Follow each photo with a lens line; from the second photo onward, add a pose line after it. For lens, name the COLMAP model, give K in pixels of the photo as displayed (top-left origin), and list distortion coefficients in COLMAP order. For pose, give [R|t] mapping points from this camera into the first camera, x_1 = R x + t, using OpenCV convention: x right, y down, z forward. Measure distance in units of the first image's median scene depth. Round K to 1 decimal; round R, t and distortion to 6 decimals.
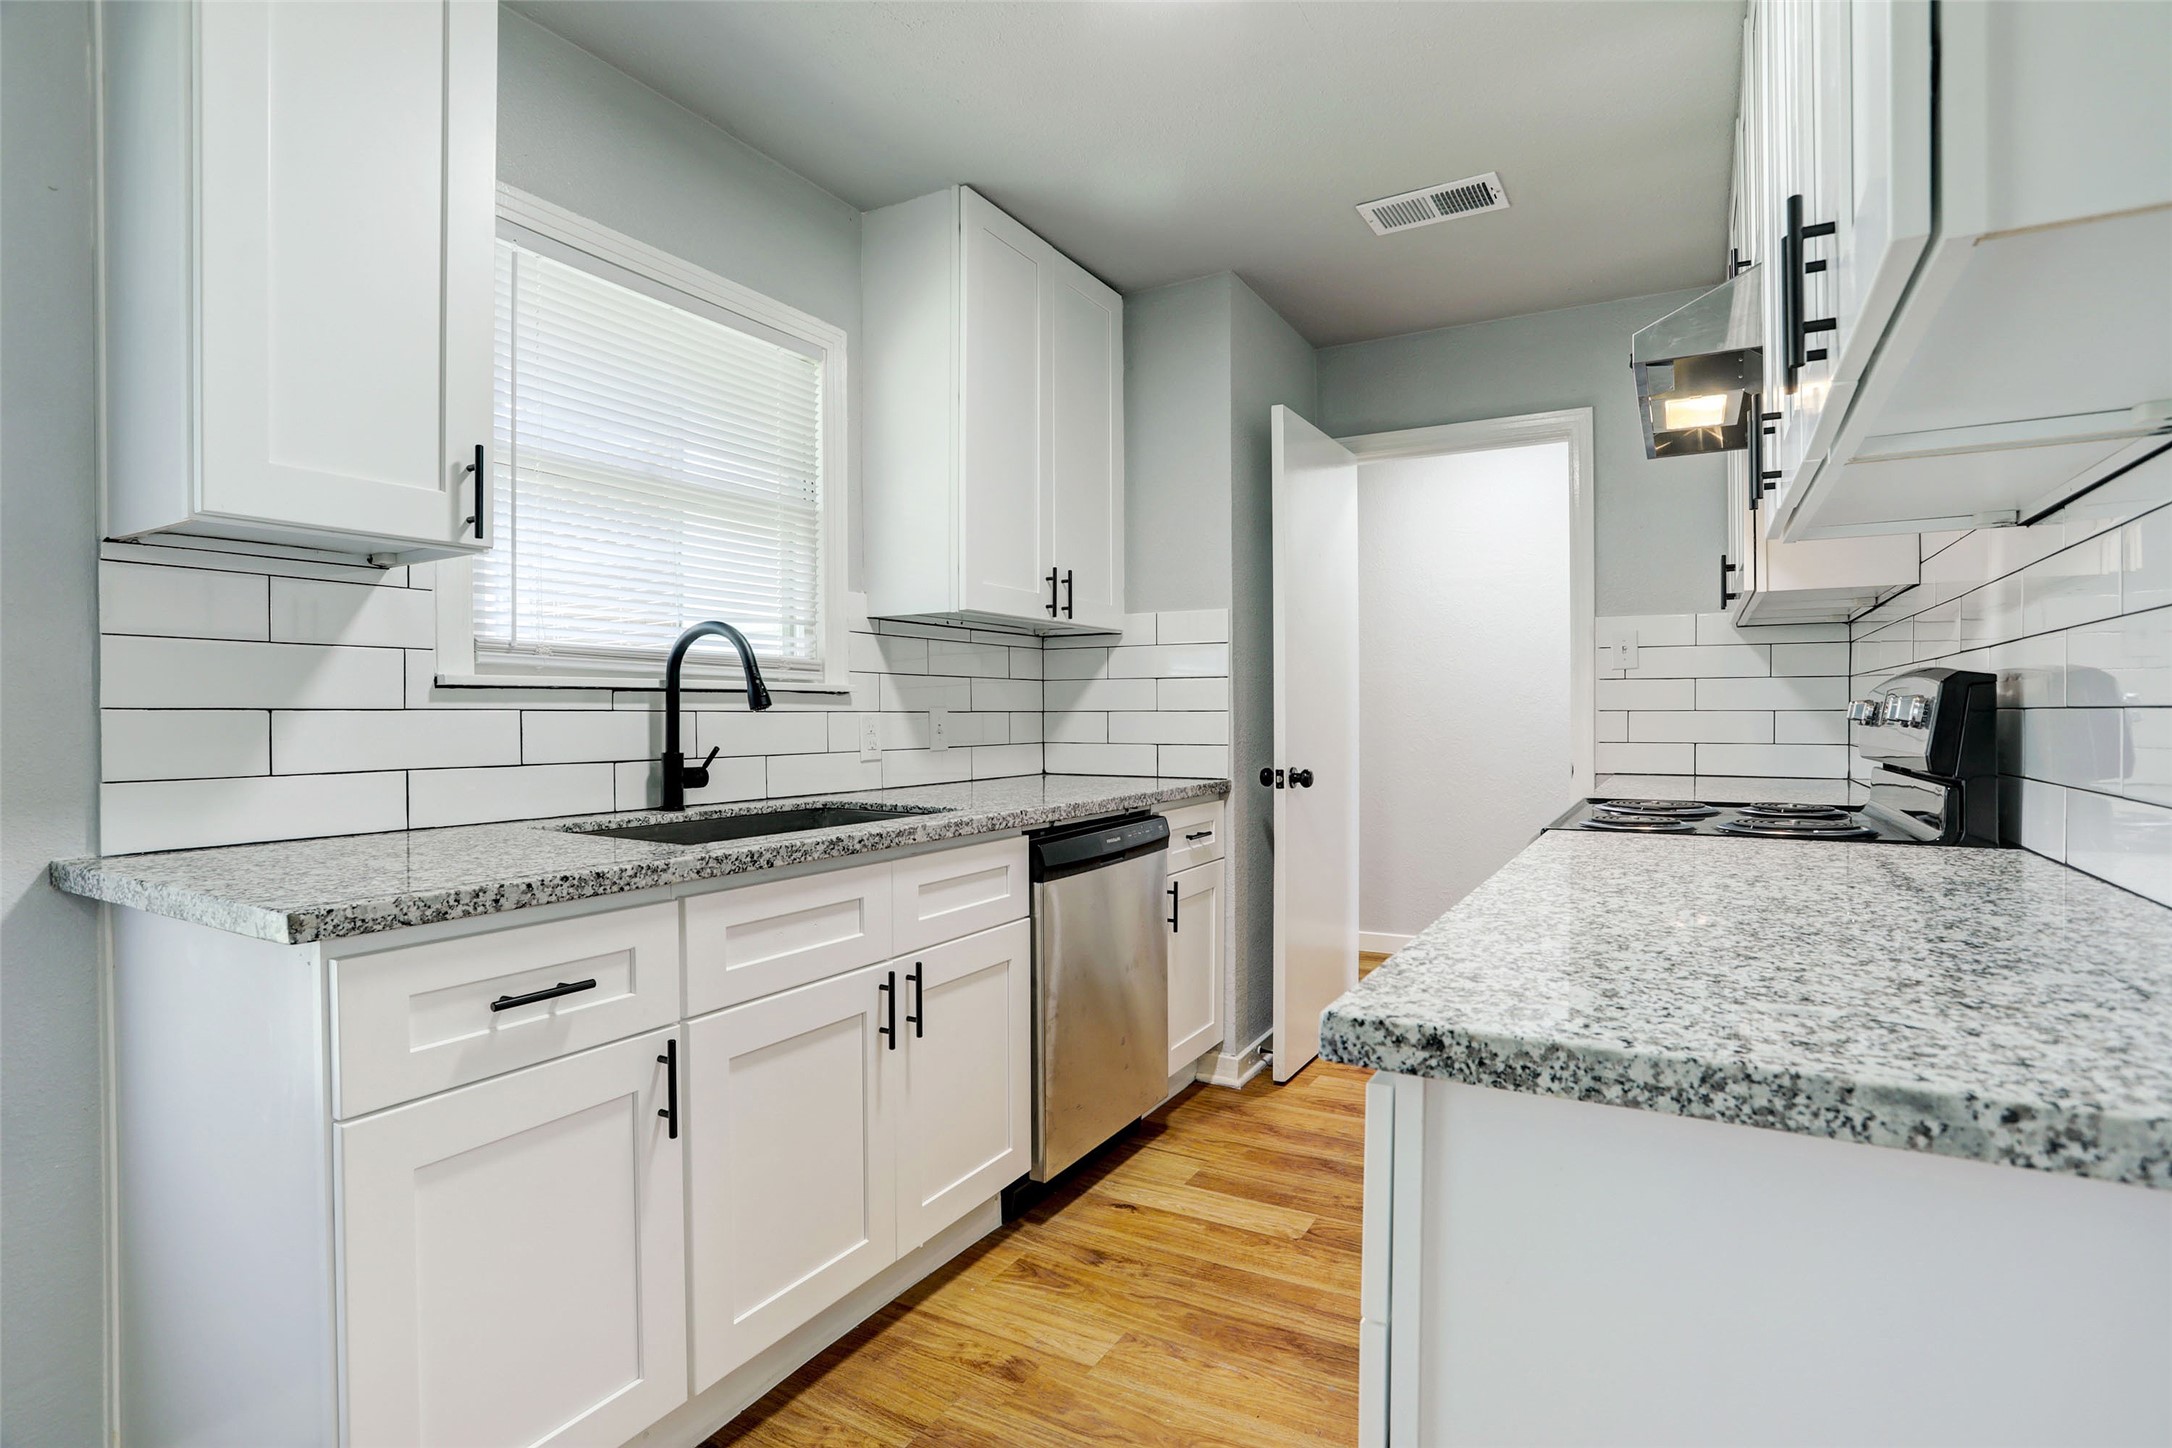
lens RADIAL K [[1092.9, 0, 1084.2], [0, 1092.9, 729.0], [0, 0, 1]] dist [-0.031852, 0.002117]
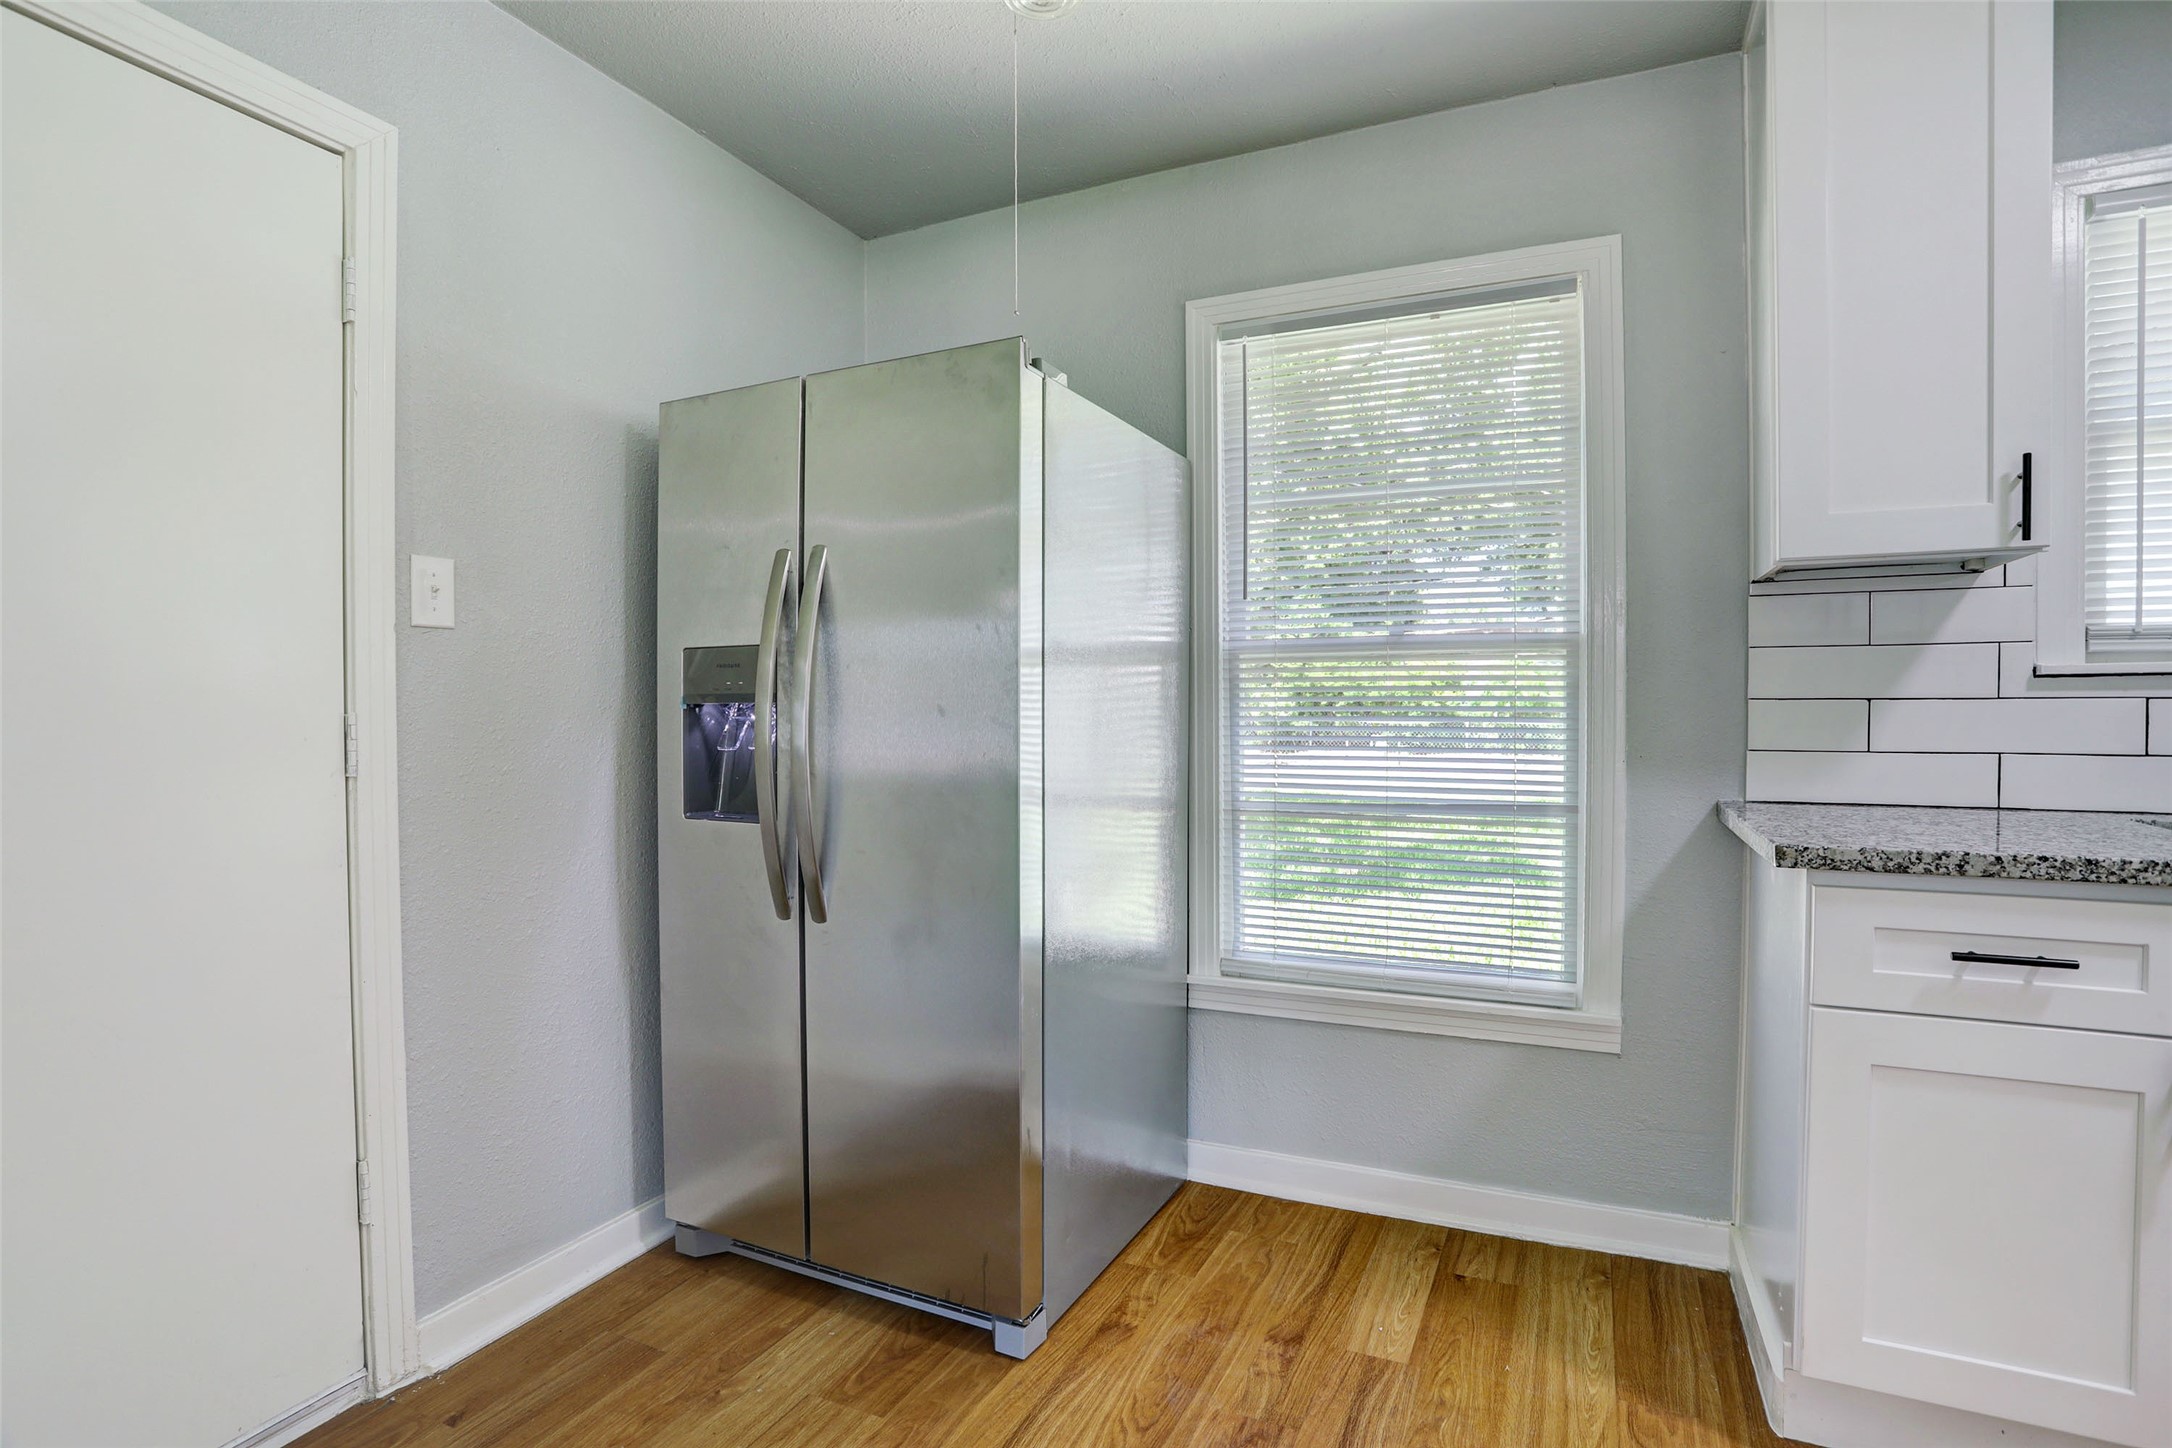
lens RADIAL K [[1092.9, 0, 1082.2], [0, 1092.9, 723.4], [0, 0, 1]] dist [-0.031852, 0.002117]
pose [[0.099095, 0.021206, -0.994852, 0.451356], [-0.008697, 0.999753, 0.020444, -0.008075], [0.995040, 0.006626, 0.099255, -0.045182]]
